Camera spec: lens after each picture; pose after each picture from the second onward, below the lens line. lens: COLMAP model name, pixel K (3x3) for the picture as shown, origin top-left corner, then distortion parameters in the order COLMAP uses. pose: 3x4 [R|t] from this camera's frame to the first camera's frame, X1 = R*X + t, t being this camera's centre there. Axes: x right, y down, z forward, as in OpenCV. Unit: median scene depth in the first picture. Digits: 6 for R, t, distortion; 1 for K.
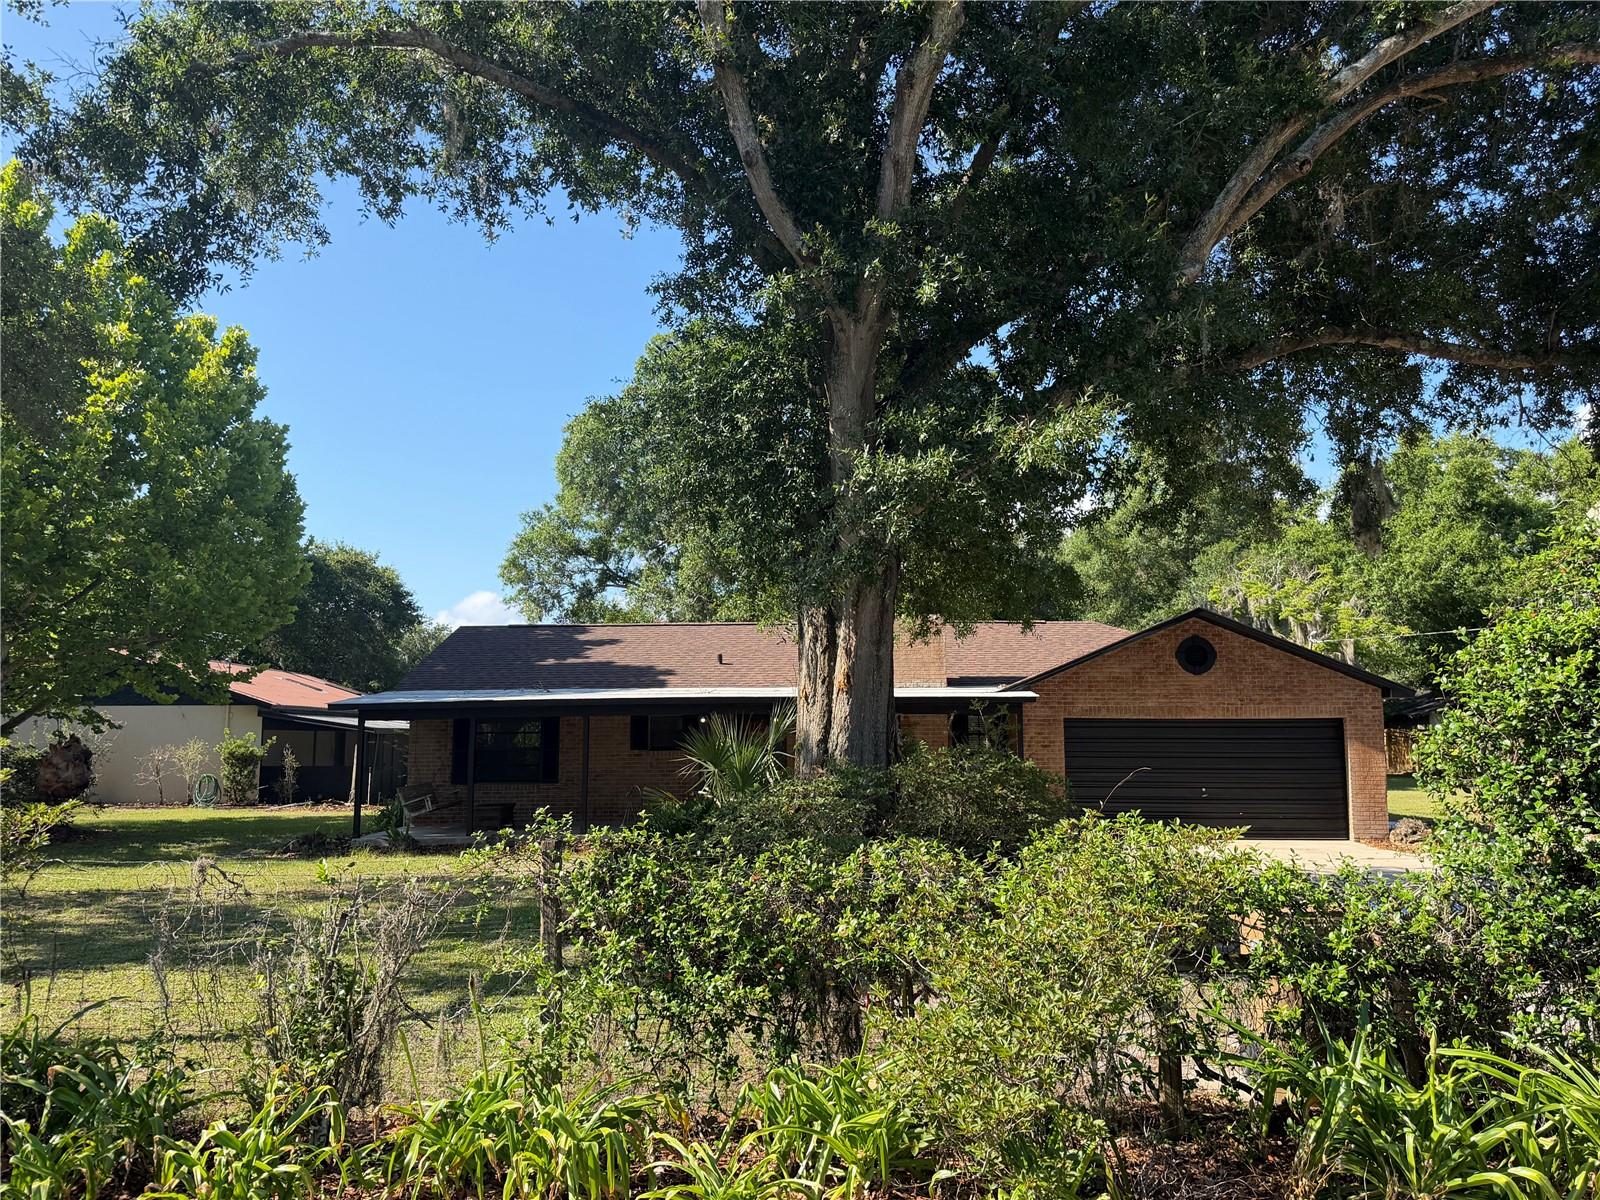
lens RADIAL K [[1224.8, 0, 808.8], [0, 1224.8, 606.8], [0, 0, 1]] dist [0.062953, -0.074454]
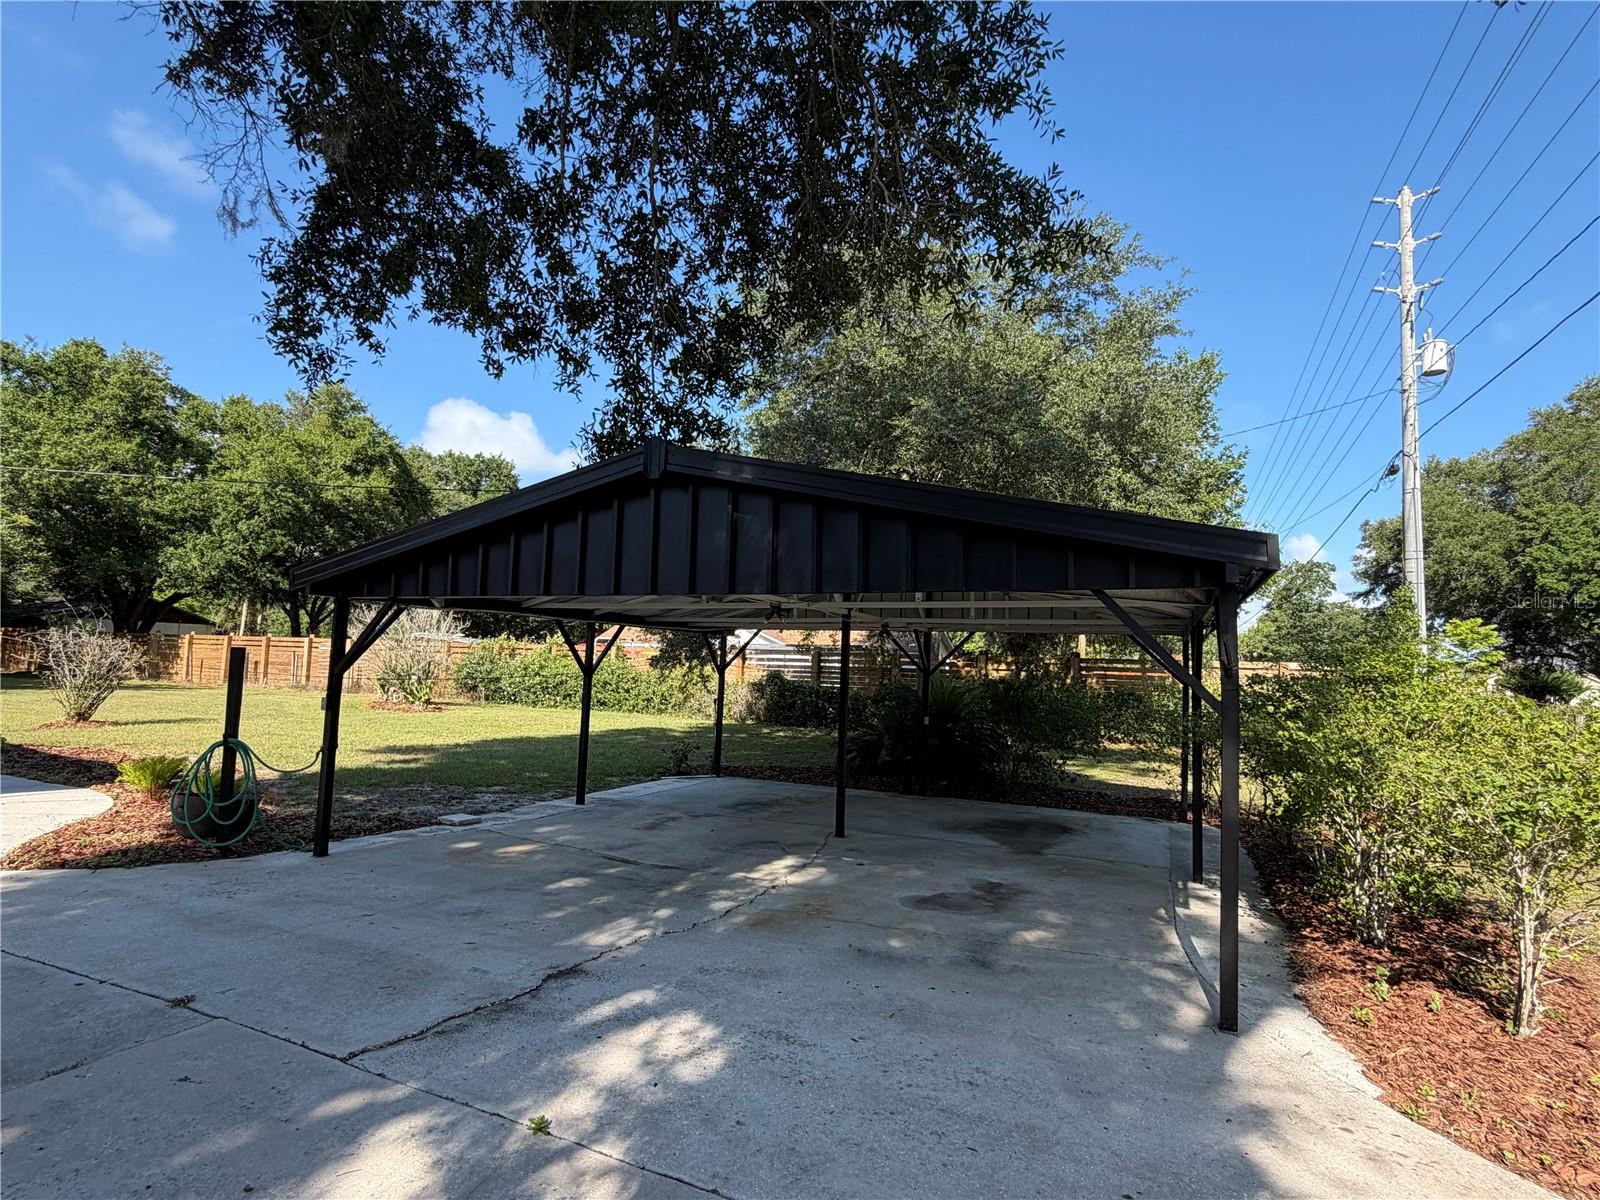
lens RADIAL K [[792.9, 0, 800.7], [0, 792.9, 604.6], [0, 0, 1]] dist [-0.001500, -0.000190]
pose [[0.367700, 0.086287, 0.925933, 0.289971], [-0.132361, 0.990405, -0.039733, 0.053336], [-0.920477, -0.107948, 0.375593, 0.451679]]
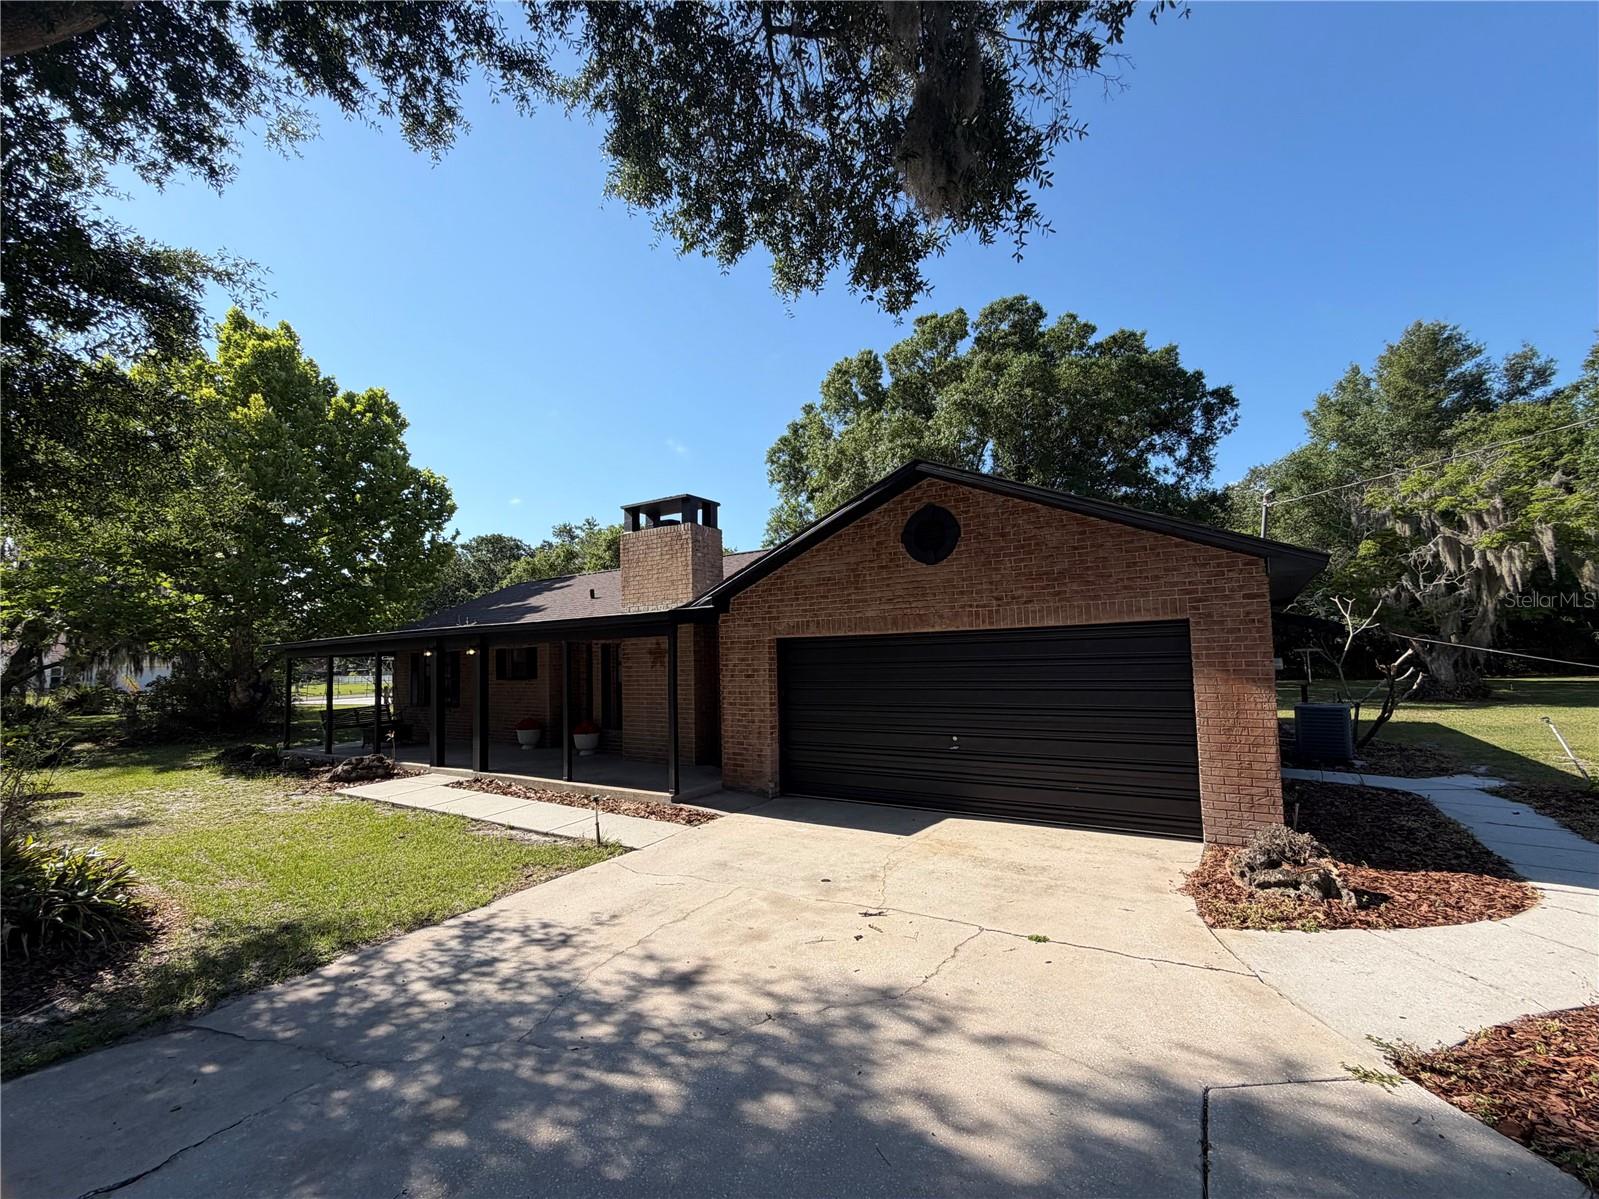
lens RADIAL K [[697.3, 0, 789.4], [0, 697.3, 605.4], [0, 0, 1]] dist [0.002907, 0.000301]
pose [[0.861000, -0.059090, -0.505161, 0.721965], [0.074928, 0.997128, 0.011072, 0.111064], [0.503056, -0.047383, 0.862954, 1.067460]]
